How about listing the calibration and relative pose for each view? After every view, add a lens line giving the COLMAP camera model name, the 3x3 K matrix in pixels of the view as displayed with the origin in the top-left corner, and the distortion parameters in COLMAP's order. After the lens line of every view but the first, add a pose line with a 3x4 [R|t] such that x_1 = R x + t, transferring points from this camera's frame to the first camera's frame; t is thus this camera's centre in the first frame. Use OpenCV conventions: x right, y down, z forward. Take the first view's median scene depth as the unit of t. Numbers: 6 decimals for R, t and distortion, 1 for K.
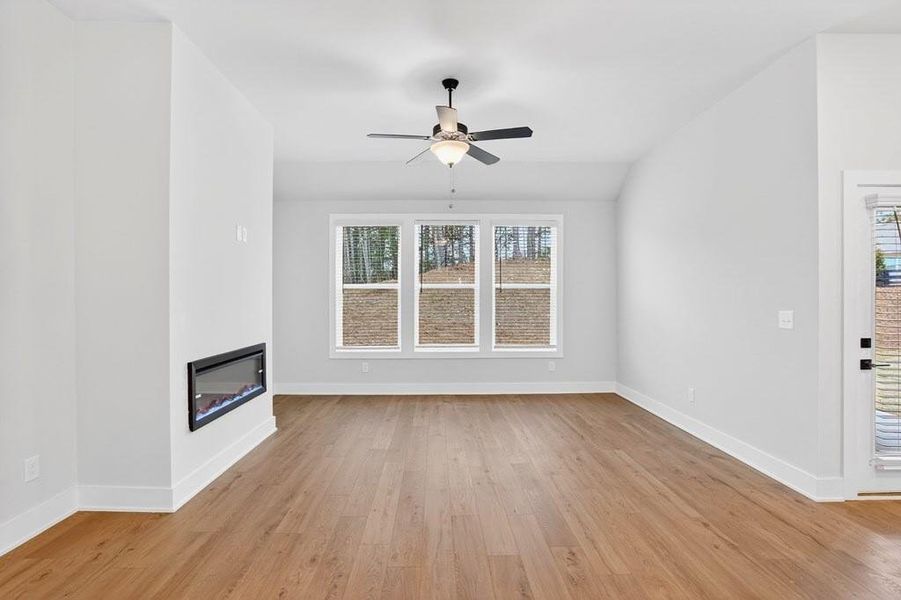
lens RADIAL K [[454.9, 0, 445.3], [0, 454.9, 295.5], [0, 0, 1]] dist [-0.037500, 0.001043]
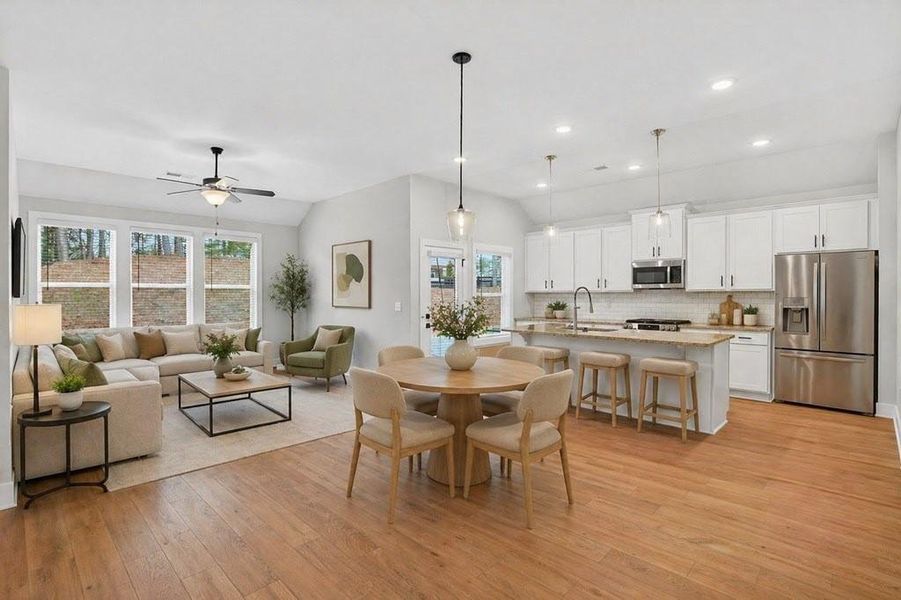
lens RADIAL K [[454.9, 0, 453.4], [0, 454.9, 295.3], [0, 0, 1]] dist [-0.037500, 0.001043]
pose [[0.703569, 0.005927, 0.710602, -0.494222], [-0.003556, 0.999982, -0.004819, 0.010731], [-0.710618, 0.000864, 0.703578, -0.596862]]
